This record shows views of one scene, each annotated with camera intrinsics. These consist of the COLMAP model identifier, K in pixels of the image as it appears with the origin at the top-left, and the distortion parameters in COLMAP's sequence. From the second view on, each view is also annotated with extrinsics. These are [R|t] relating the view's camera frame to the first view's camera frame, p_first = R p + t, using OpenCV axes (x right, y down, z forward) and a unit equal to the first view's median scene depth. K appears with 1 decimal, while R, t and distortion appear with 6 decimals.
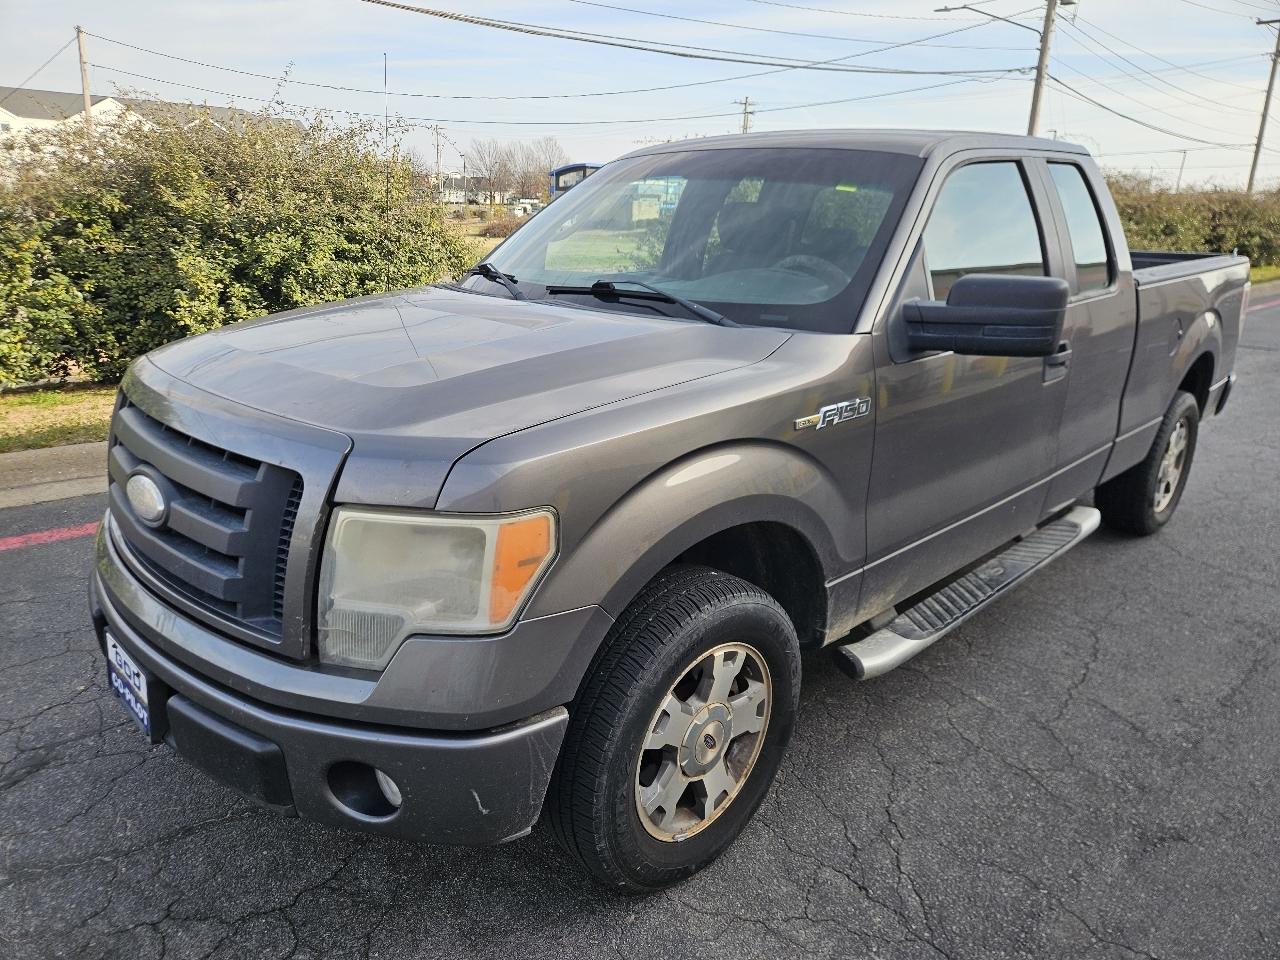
lens RADIAL K [[863.9, 0, 614.8], [0, 863.9, 478.0], [0, 0, 1]] dist [0.074994, -0.058132]
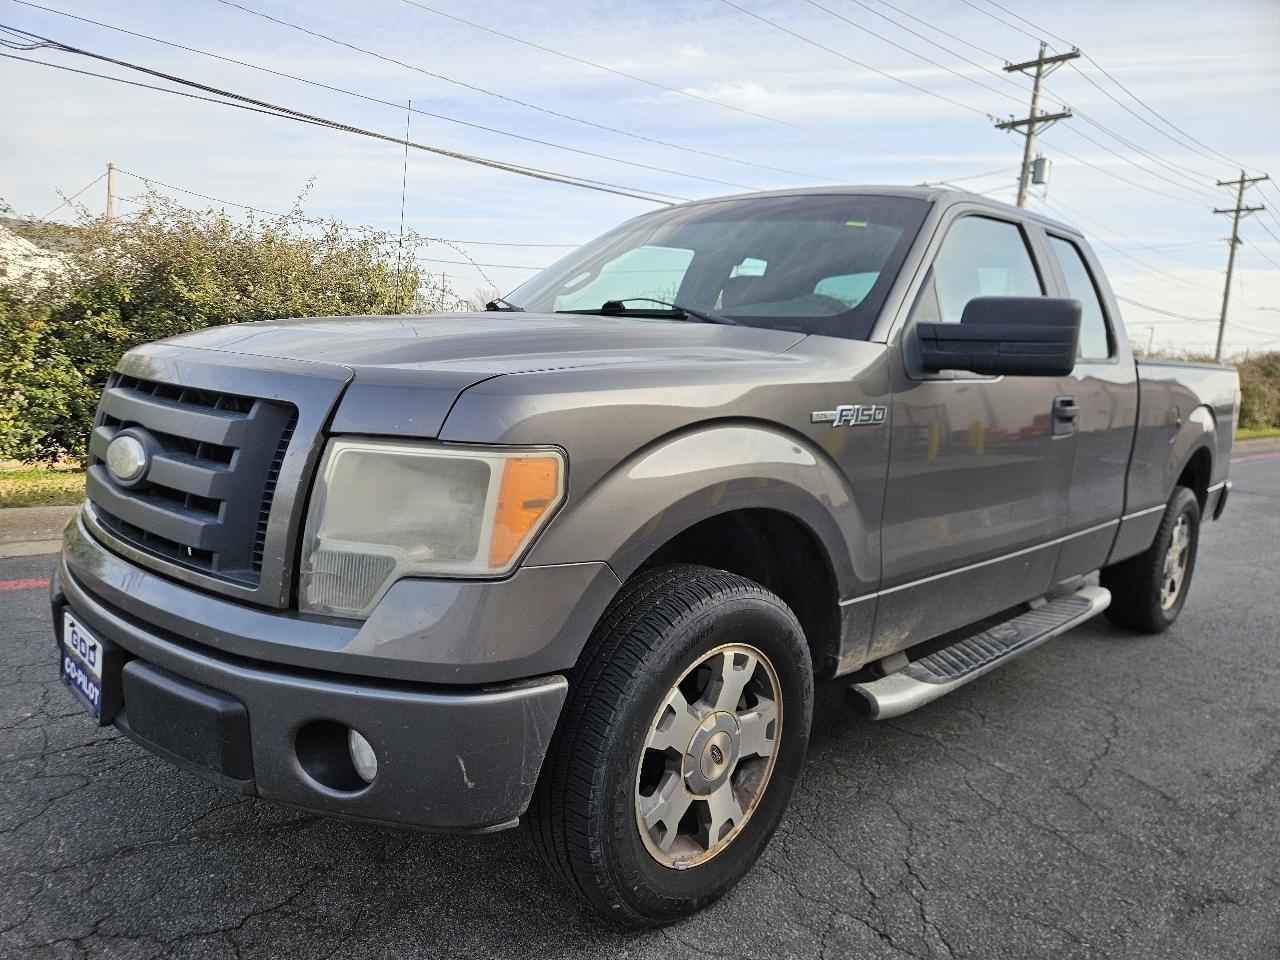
lens RADIAL K [[866.5, 0, 618.0], [0, 866.5, 478.2], [0, 0, 1]] dist [0.074714, -0.058803]
pose [[0.999104, 0.040124, 0.013481, -0.015861], [-0.037694, 0.988285, -0.147891, 0.137984], [-0.019257, 0.147250, 0.988912, 0.048710]]
